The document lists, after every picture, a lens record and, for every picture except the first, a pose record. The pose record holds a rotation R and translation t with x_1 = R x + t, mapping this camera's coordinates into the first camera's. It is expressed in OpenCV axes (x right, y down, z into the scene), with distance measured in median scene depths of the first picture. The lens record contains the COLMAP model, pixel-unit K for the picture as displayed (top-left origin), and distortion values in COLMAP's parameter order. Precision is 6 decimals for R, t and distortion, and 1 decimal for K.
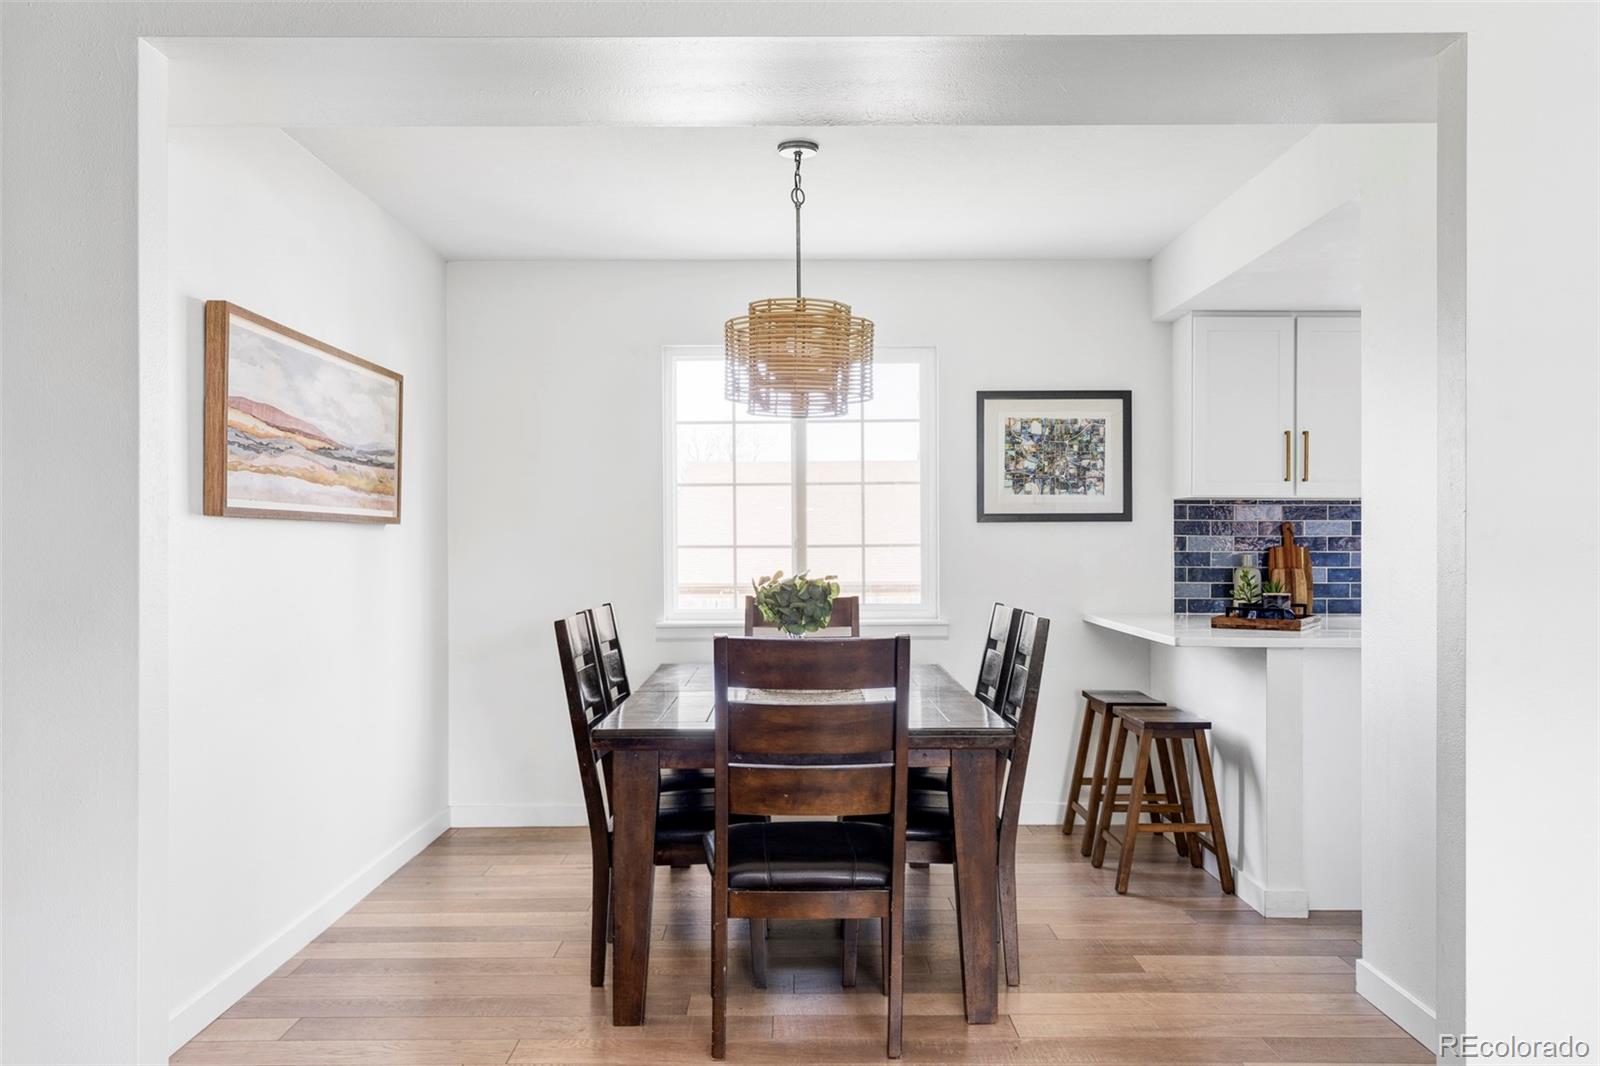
lens RADIAL K [[1328.3, 0, 796.1], [0, 1328.3, 533.0], [0, 0, 1]] dist [0.033487, -0.016048]
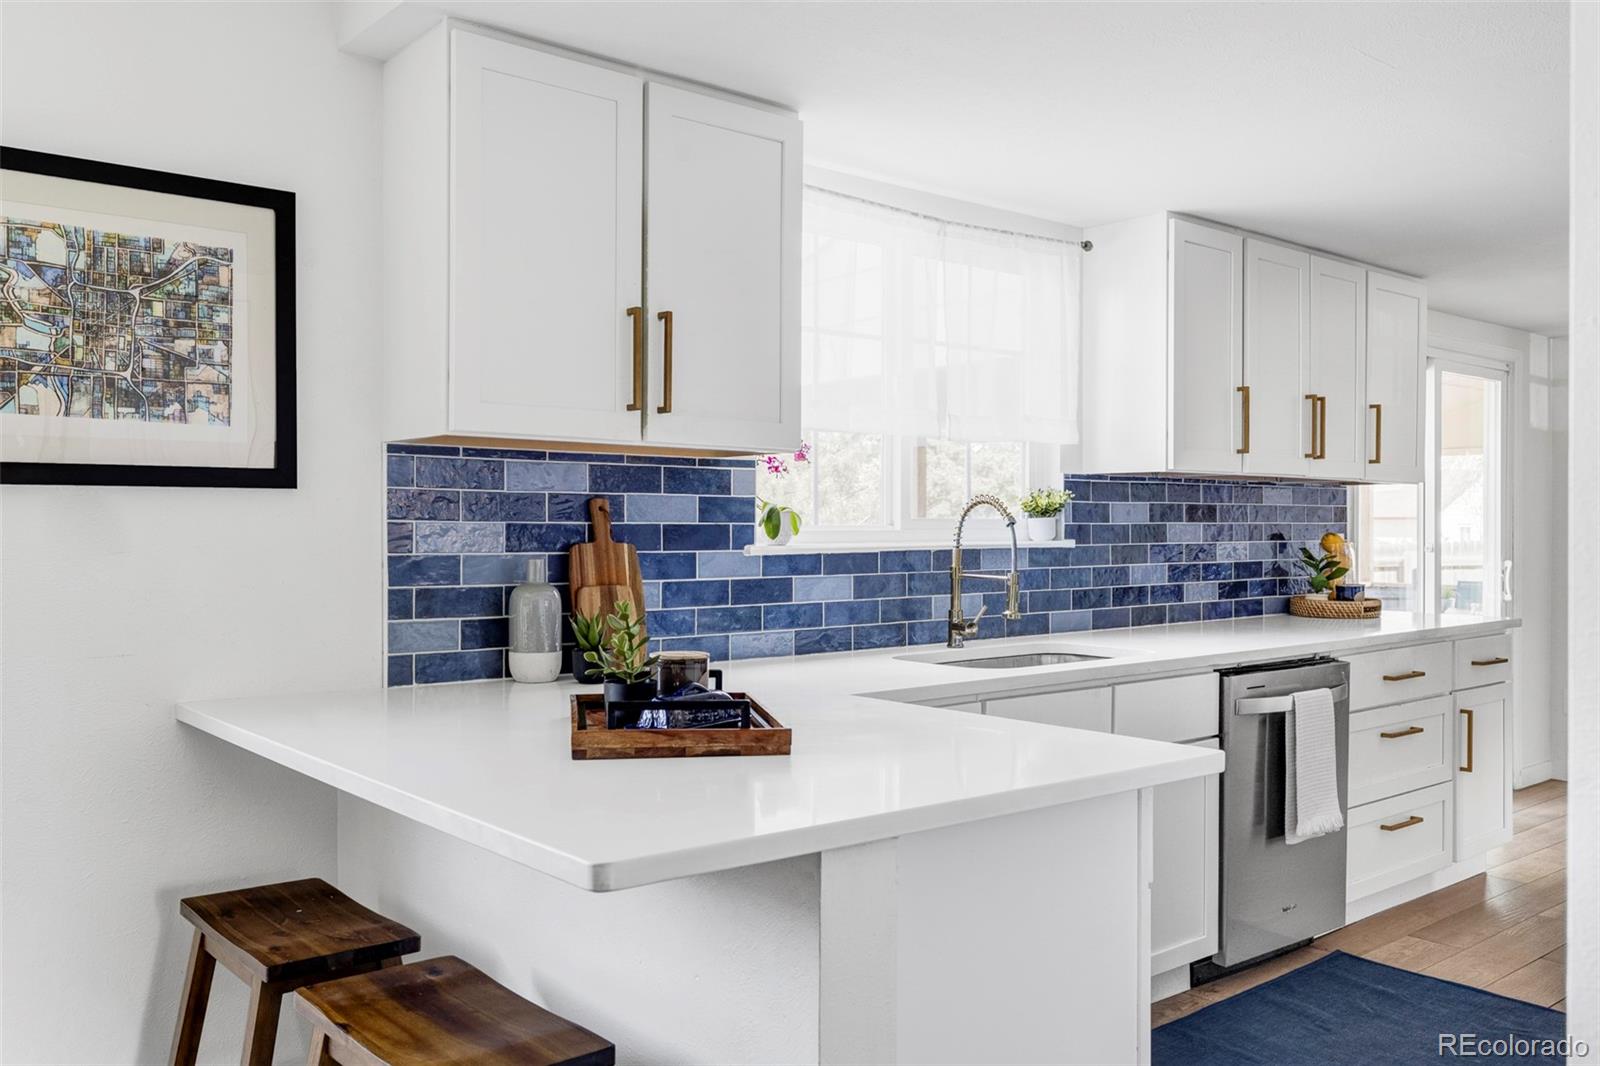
lens RADIAL K [[1328.3, 0, 796.5], [0, 1328.3, 527.4], [0, 0, 1]] dist [0.033487, -0.016048]
pose [[0.773116, 0.002347, 0.634260, 0.098545], [-0.004166, 0.999990, 0.001377, 0.003193], [-0.634251, -0.003707, 0.773118, 0.547915]]
